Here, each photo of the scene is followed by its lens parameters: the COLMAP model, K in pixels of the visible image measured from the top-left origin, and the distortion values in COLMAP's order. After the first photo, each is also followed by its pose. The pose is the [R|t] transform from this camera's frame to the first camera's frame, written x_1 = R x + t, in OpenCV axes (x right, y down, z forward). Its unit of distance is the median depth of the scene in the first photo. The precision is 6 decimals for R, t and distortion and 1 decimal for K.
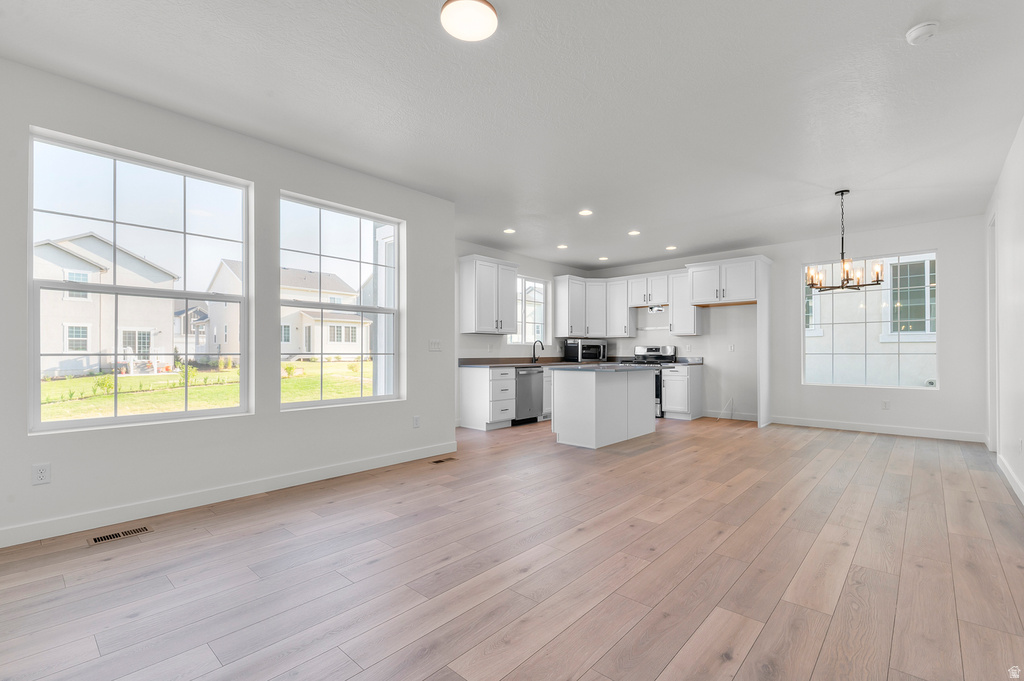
lens RADIAL K [[458.1, 0, 511.5], [0, 458.1, 349.3], [0, 0, 1]] dist [0.011954, -0.000166]
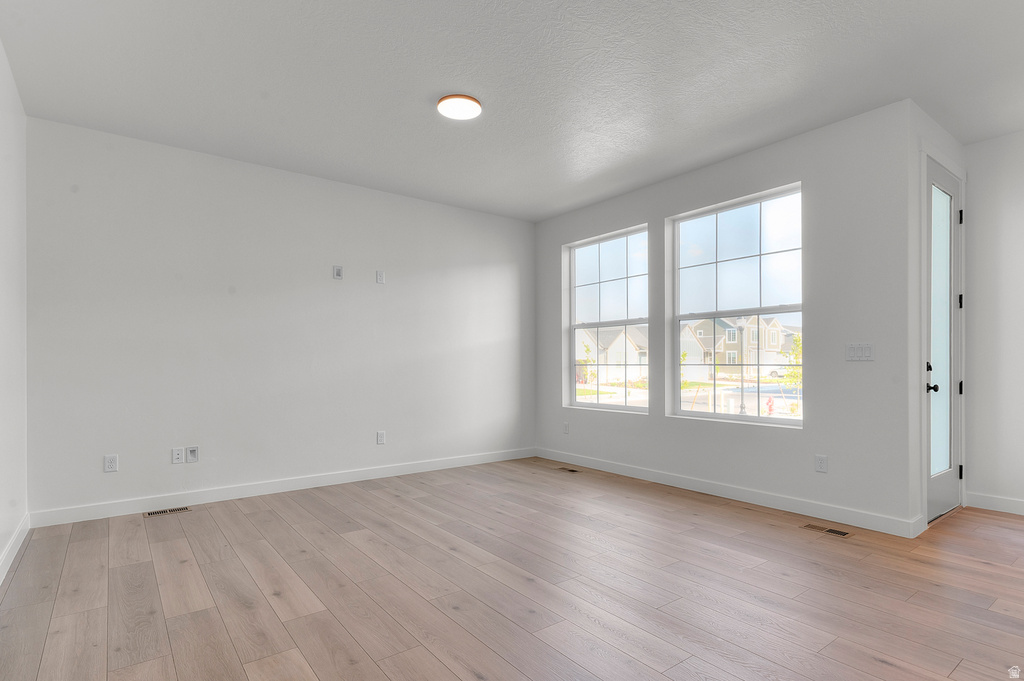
lens RADIAL K [[529.8, 0, 528.4], [0, 529.8, 365.1], [0, 0, 1]] dist [0.015302, 0.000465]
pose [[-0.171685, 0.003405, -0.985146, 0.393136], [0.006866, 0.999974, 0.002260, 0.002695], [0.985128, -0.006376, -0.171704, 0.421238]]
